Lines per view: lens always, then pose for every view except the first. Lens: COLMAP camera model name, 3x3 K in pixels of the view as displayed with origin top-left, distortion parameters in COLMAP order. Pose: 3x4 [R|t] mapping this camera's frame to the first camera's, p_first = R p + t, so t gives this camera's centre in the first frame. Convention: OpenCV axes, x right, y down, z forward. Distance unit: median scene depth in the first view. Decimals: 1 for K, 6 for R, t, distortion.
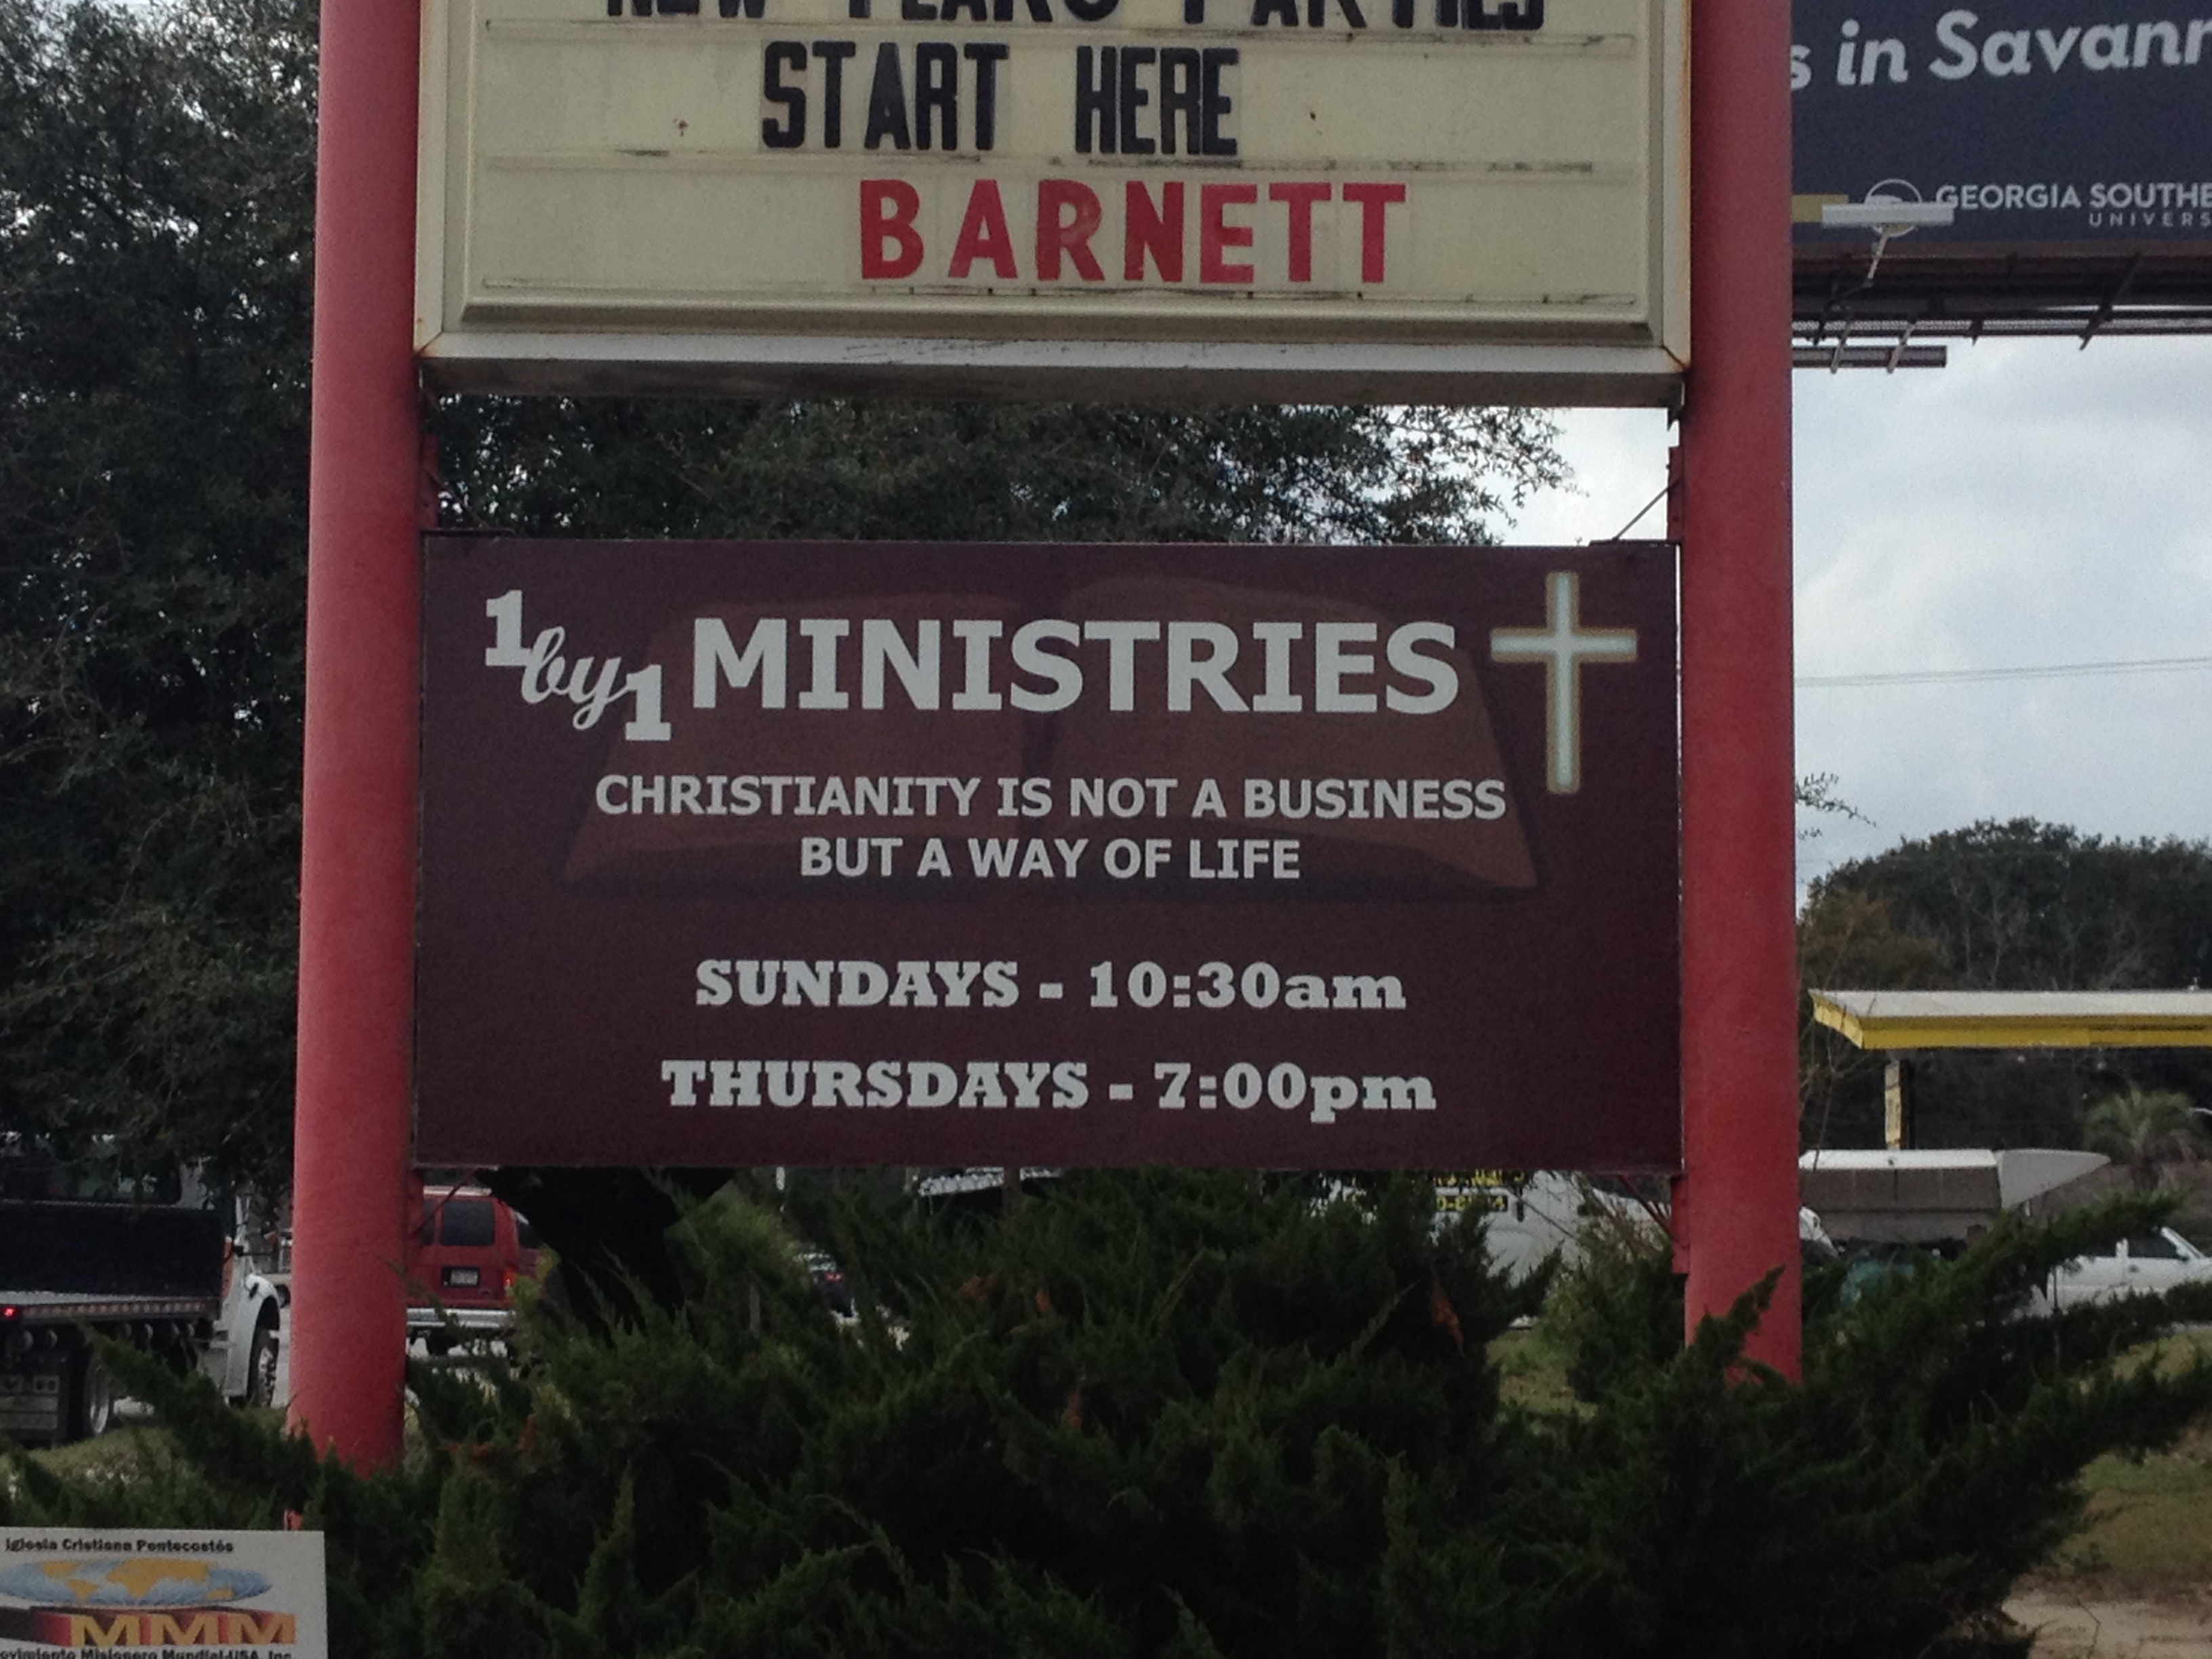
lens RADIAL K [[4962.1, 0, 1106.0], [0, 4962.1, 829.5], [0, 0, 1]] dist [-0.058337, 0.345774]
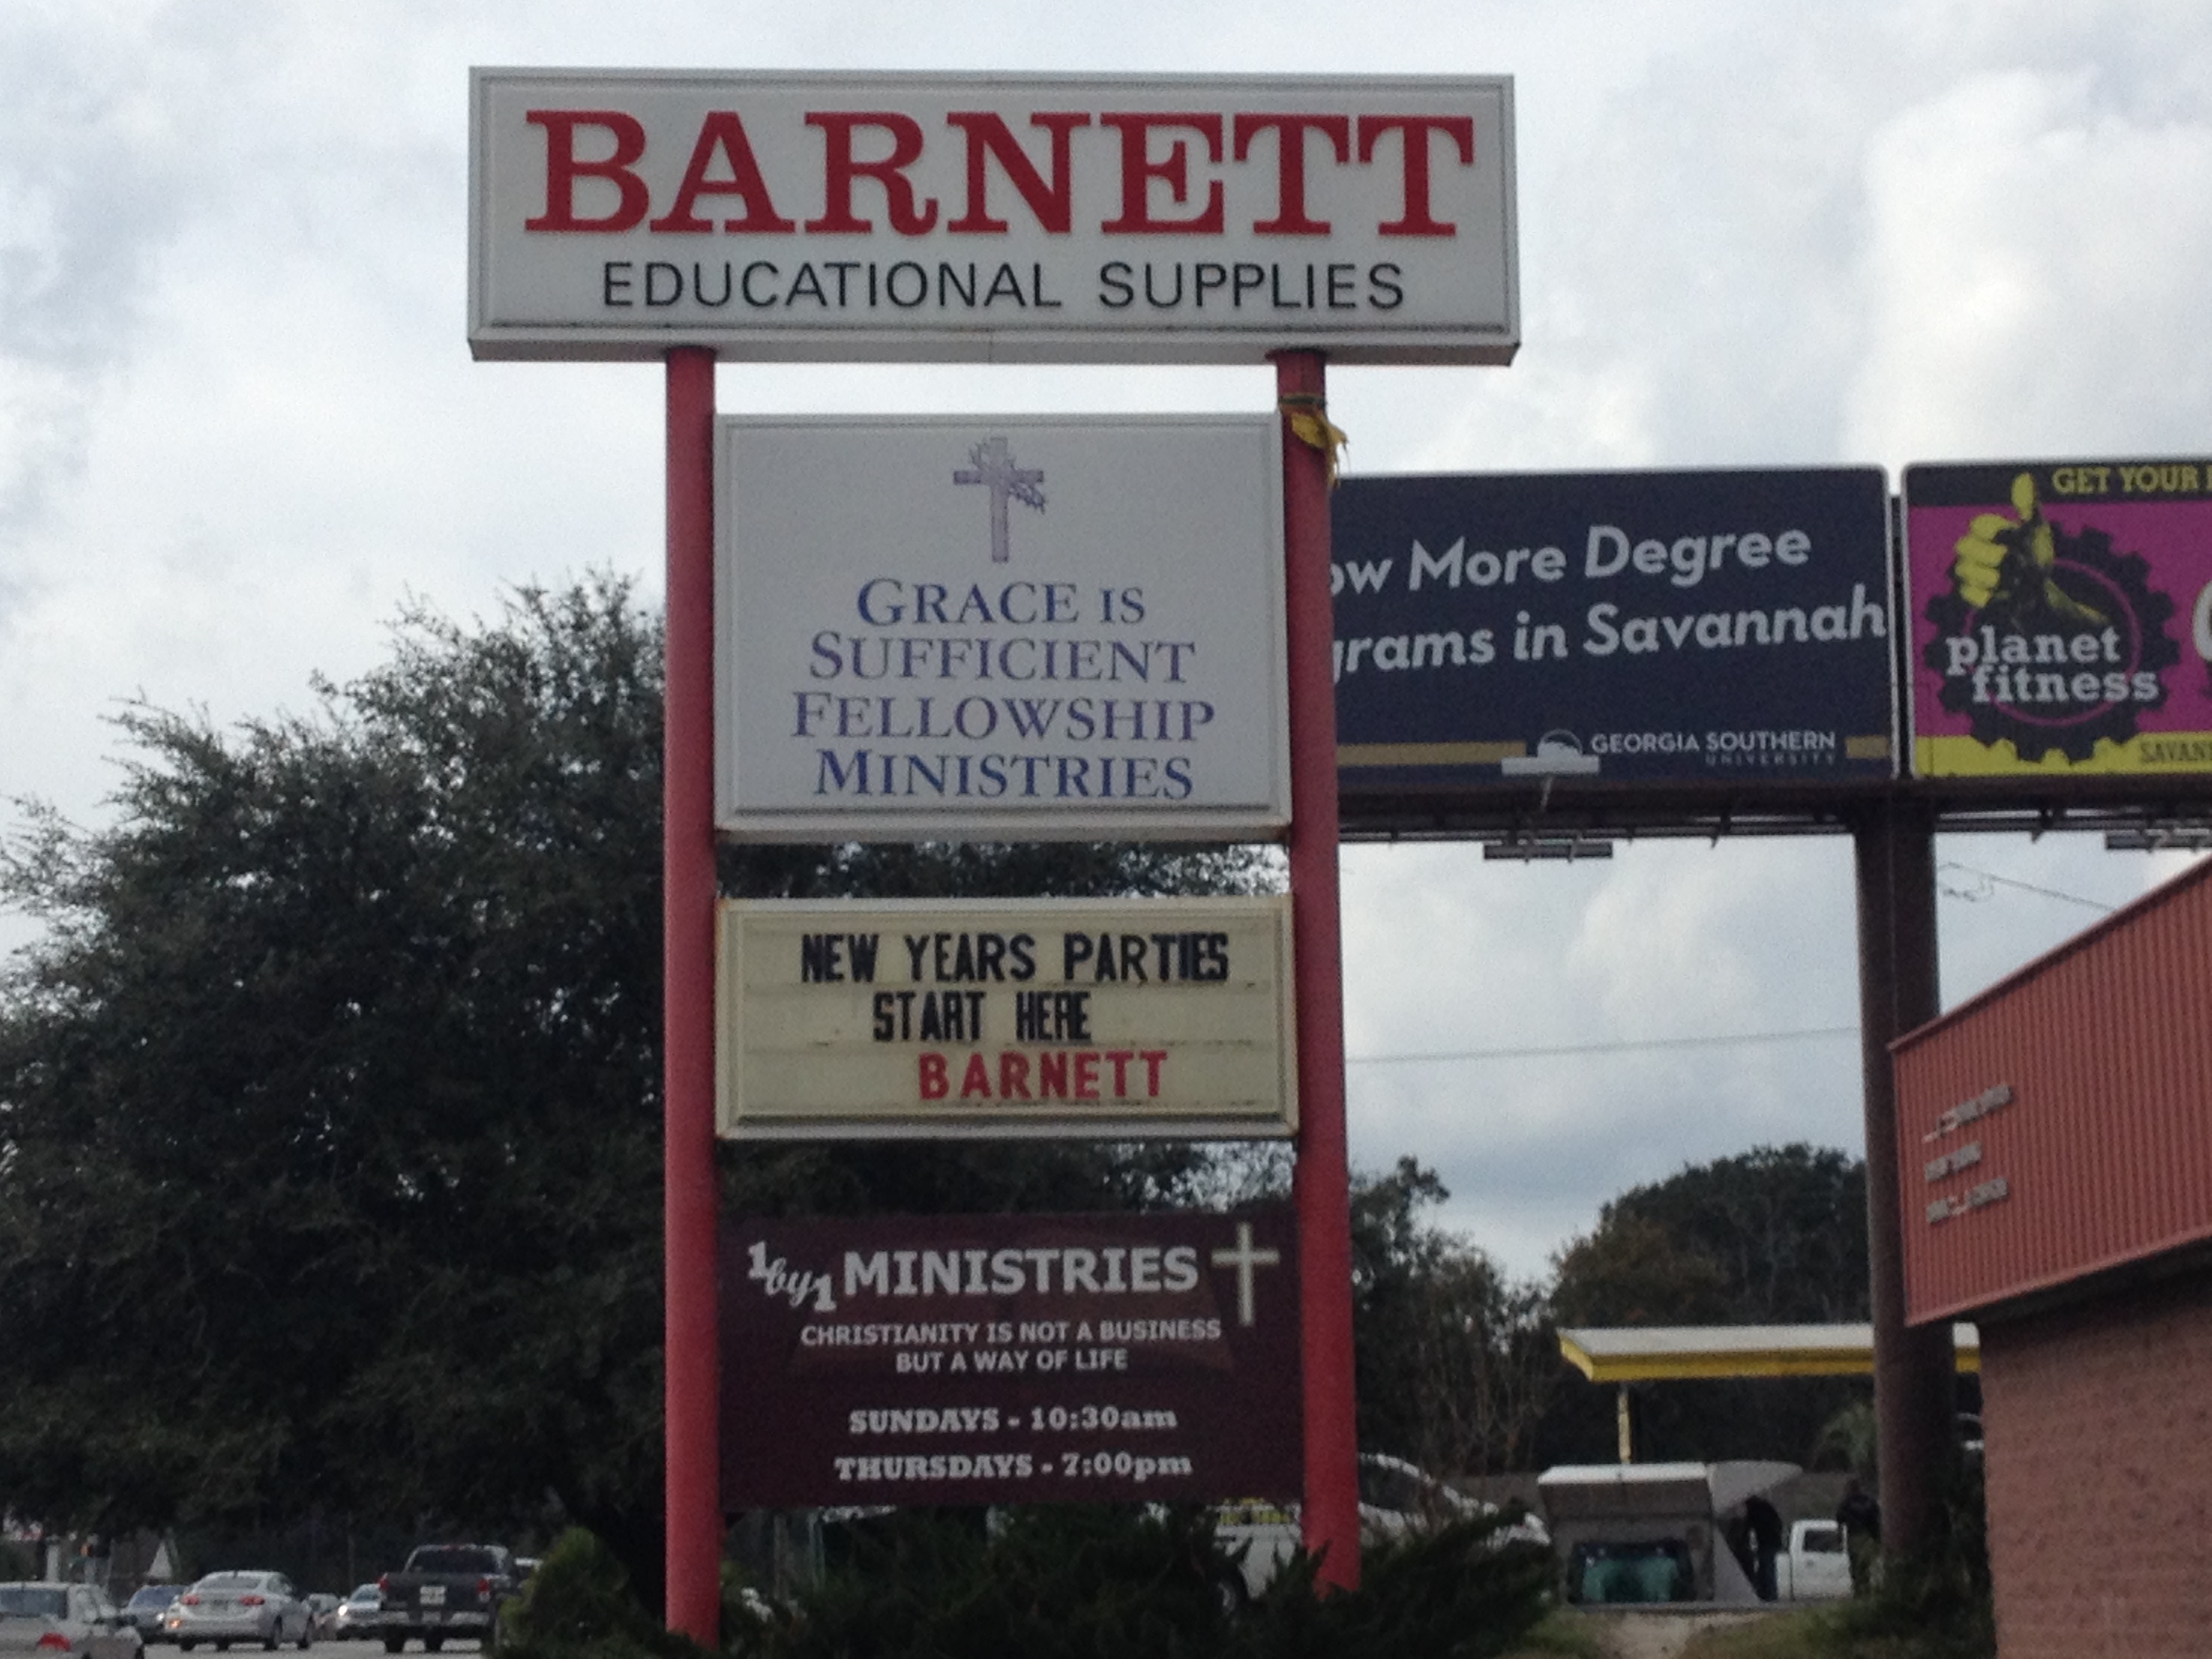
lens RADIAL K [[4994.3, 0, 968.7], [0, 4994.3, 831.5], [0, 0, 1]] dist [-0.064544, 0.408642]
pose [[0.999687, -0.022676, 0.010523, -0.047902], [0.023298, 0.997716, -0.063402, -0.087336], [-0.009062, 0.063627, 0.997933, -1.195367]]
